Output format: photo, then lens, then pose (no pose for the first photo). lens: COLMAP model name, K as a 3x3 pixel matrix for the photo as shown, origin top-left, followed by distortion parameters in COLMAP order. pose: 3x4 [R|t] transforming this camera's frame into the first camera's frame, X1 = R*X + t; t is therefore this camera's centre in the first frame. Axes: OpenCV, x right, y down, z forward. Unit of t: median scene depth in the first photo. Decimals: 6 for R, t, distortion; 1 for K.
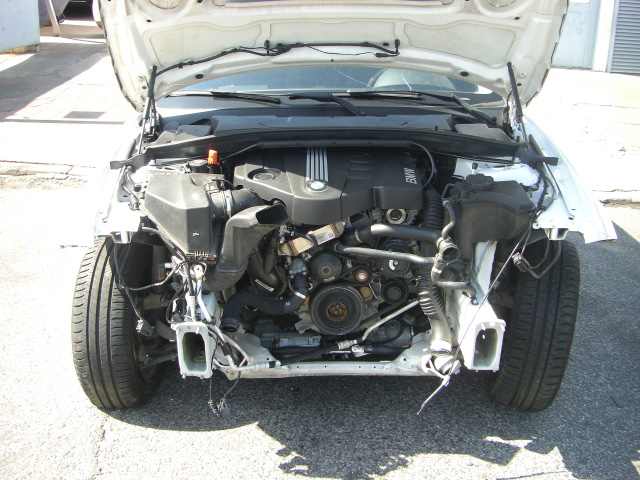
lens RADIAL K [[724.5, 0, 318.3], [0, 724.5, 207.7], [0, 0, 1]] dist [-0.181239, 0.092840]
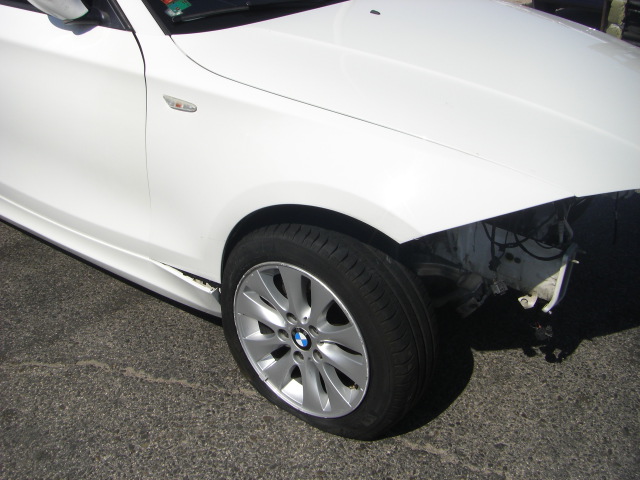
lens RADIAL K [[717.0, 0, 320.1], [0, 717.0, 205.1], [0, 0, 1]] dist [-0.135300, 0.031400]
pose [[0.579580, -0.337517, 0.741735, -0.866113], [0.238612, 0.940593, 0.241557, -0.153072], [-0.779199, 0.036985, 0.625684, 0.598551]]
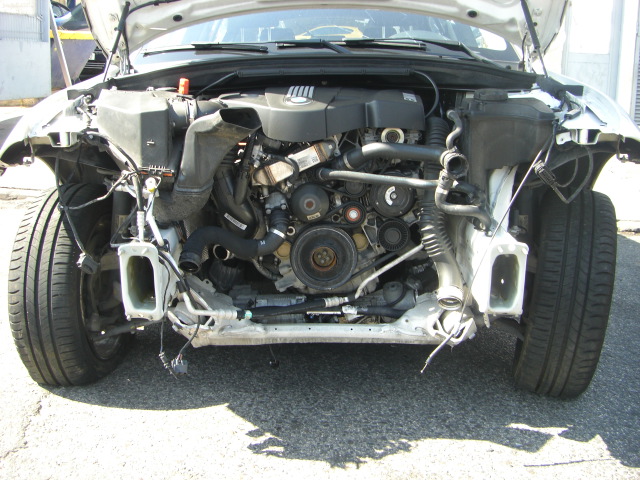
lens RADIAL K [[724.5, 0, 318.3], [0, 724.5, 207.7], [0, 0, 1]] dist [-0.181239, 0.092840]
pose [[0.999527, 0.002937, -0.030624, 0.045206], [-0.007079, 0.990676, -0.136052, 0.199063], [0.029939, 0.136204, 0.990228, 0.170931]]
